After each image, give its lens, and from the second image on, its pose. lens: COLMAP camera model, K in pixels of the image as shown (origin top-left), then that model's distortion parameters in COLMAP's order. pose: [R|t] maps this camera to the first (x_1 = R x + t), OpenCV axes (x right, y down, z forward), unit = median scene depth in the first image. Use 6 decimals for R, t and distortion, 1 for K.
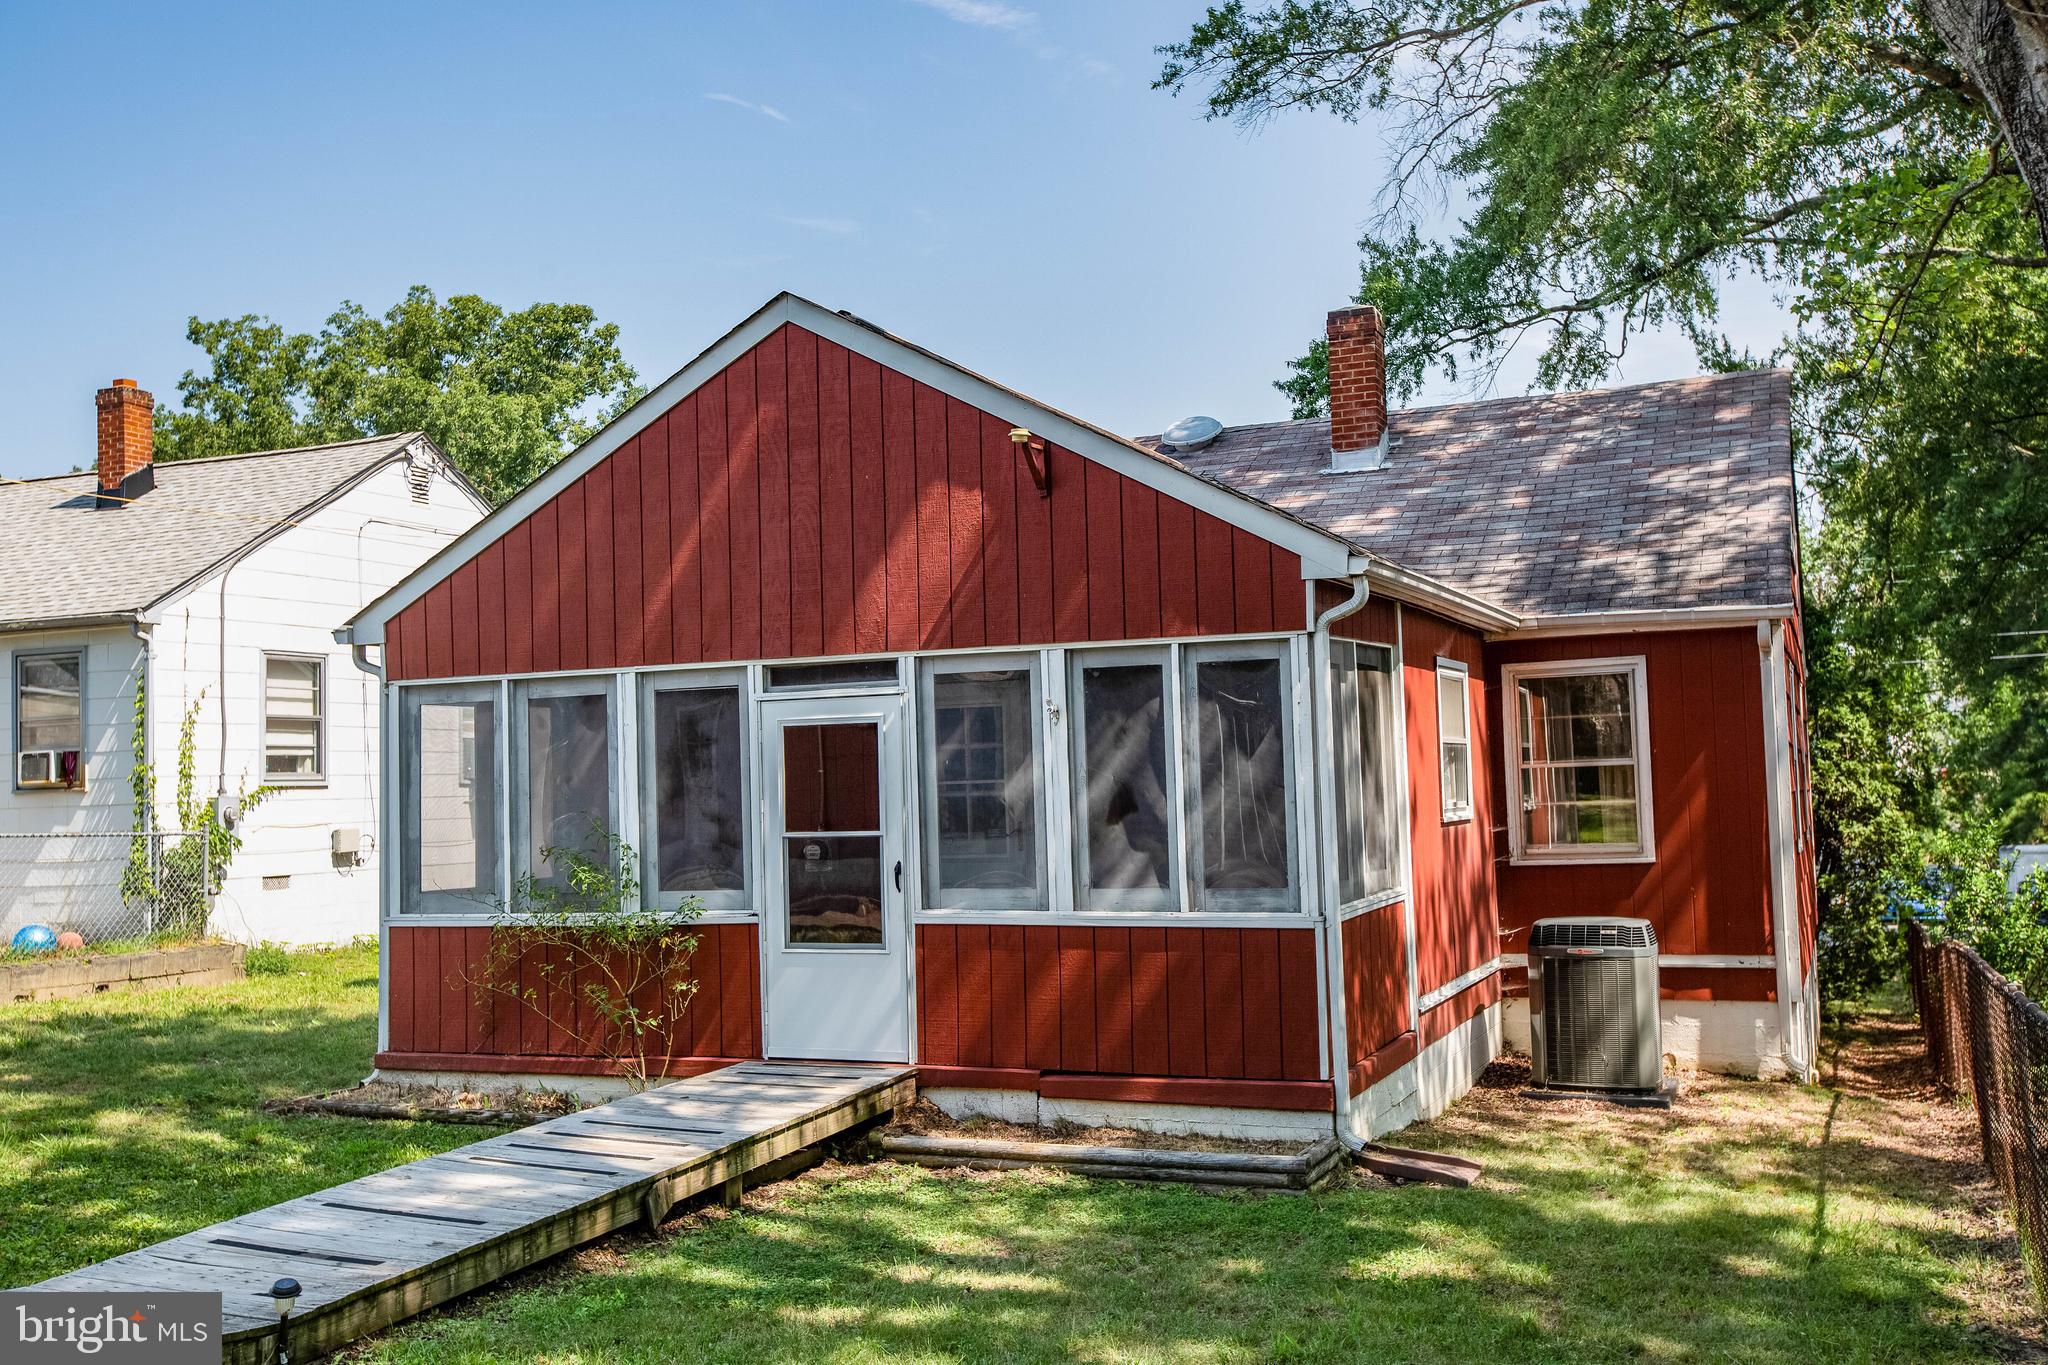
lens RADIAL K [[1906.2, 0, 1029.8], [0, 1906.2, 696.2], [0, 0, 1]] dist [0.071822, 0.000000]
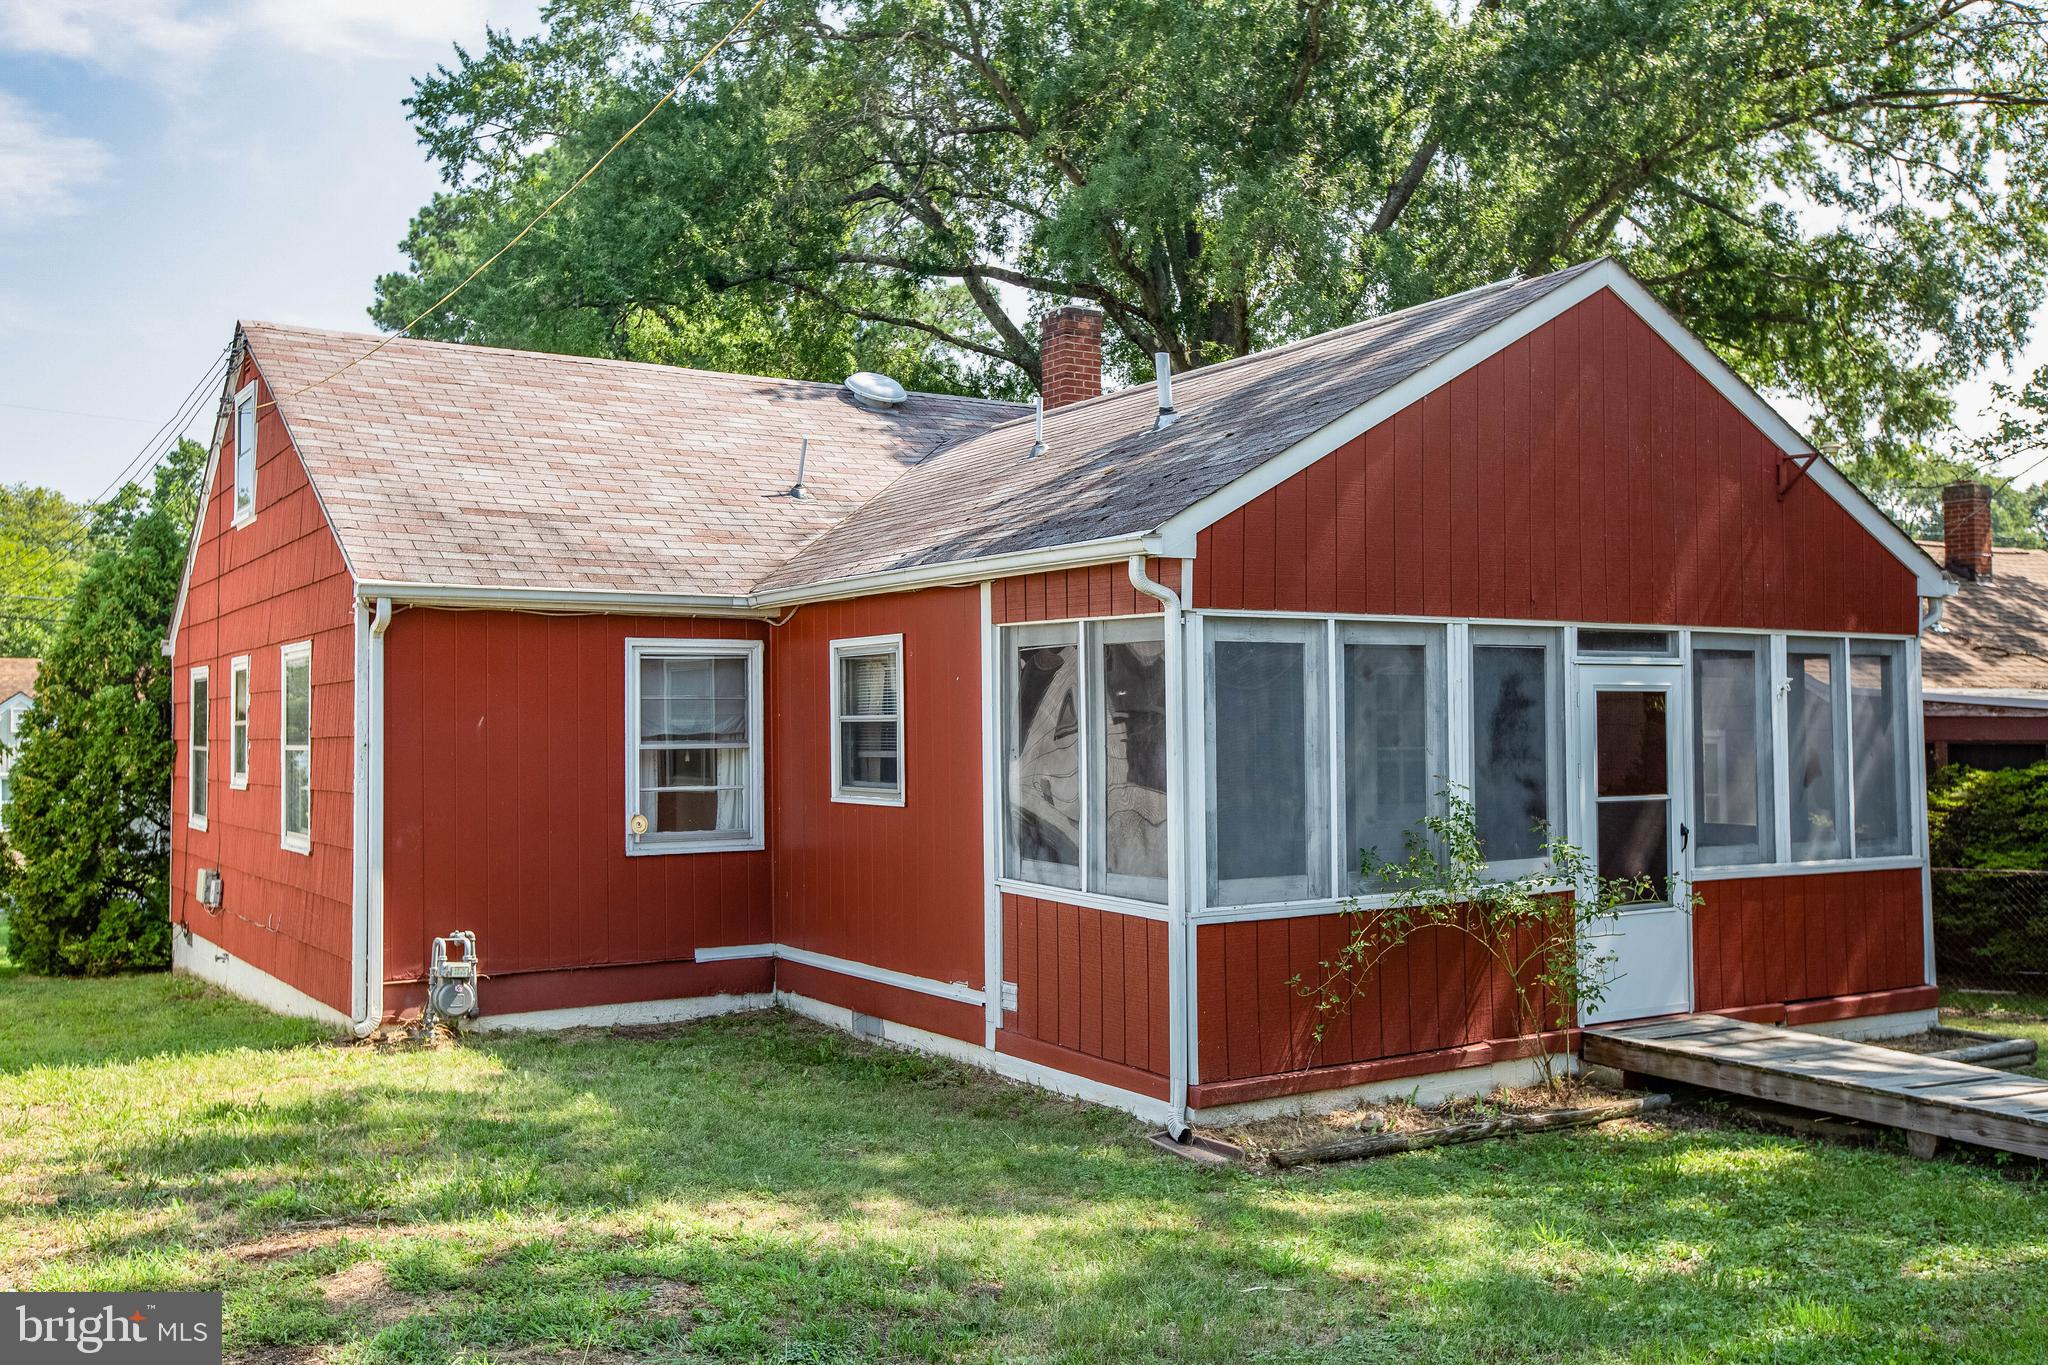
lens RADIAL K [[1800.7, 0, 1013.0], [0, 1800.7, 685.5], [0, 0, 1]] dist [0.035406, 0.010295]
pose [[0.574214, 0.039568, 0.817749, -1.067122], [-0.046907, 0.998781, -0.015389, 0.041541], [-0.817361, -0.029522, 0.575369, 0.703357]]
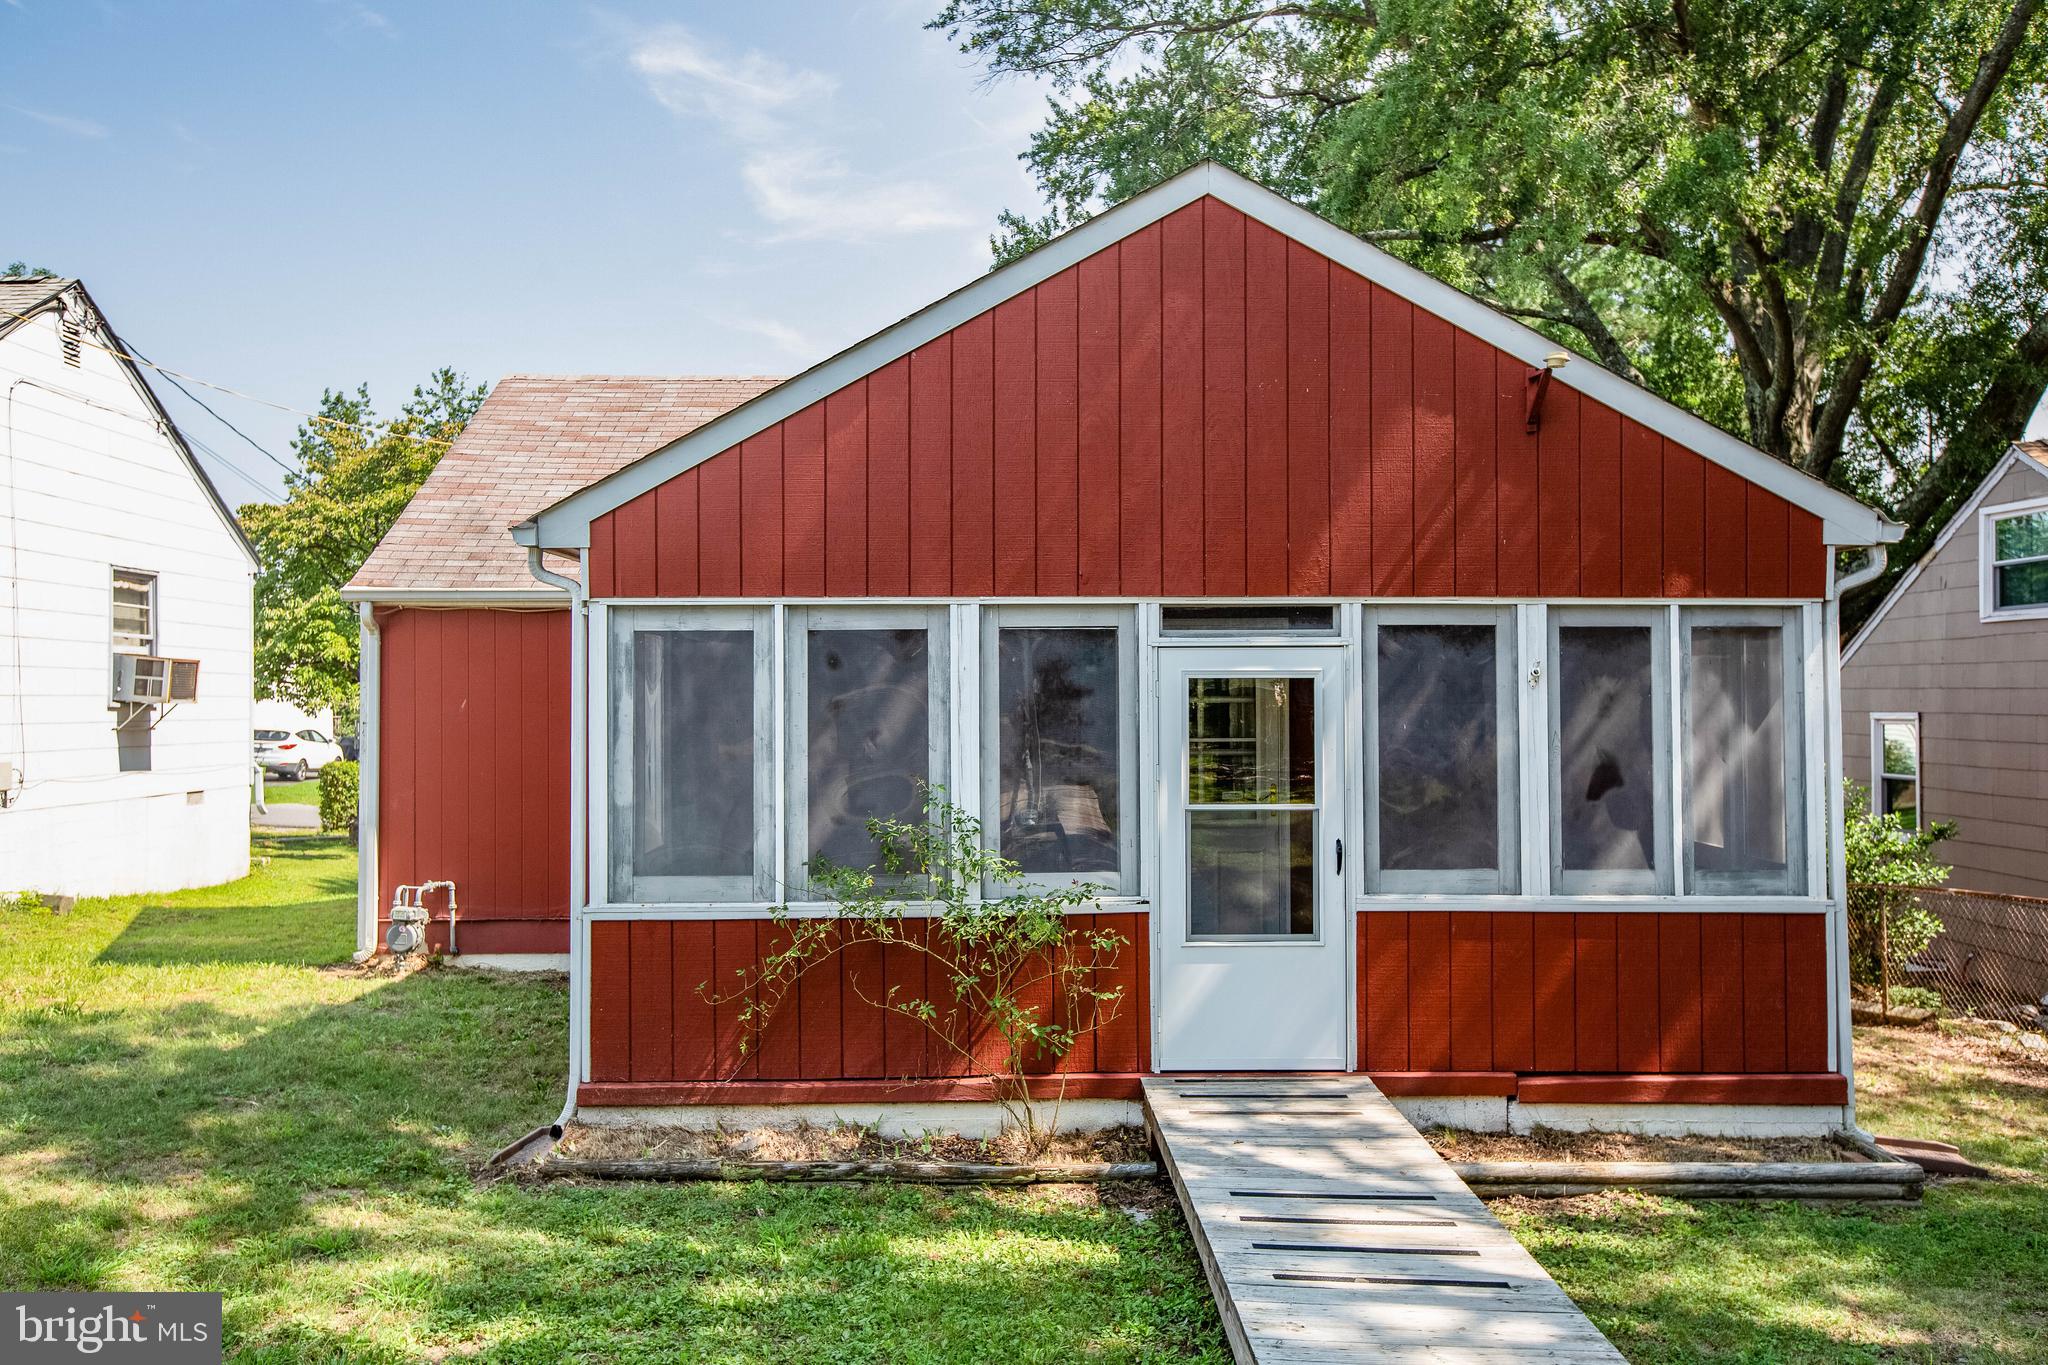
lens RADIAL K [[1656.1, 0, 1028.5], [0, 1656.1, 685.2], [0, 0, 1]] dist [0.030266, 0.006838]
pose [[0.911551, 0.026809, 0.410312, -0.489527], [-0.040592, 0.998865, 0.024914, 0.003599], [-0.409178, -0.039366, 0.911605, 0.362636]]
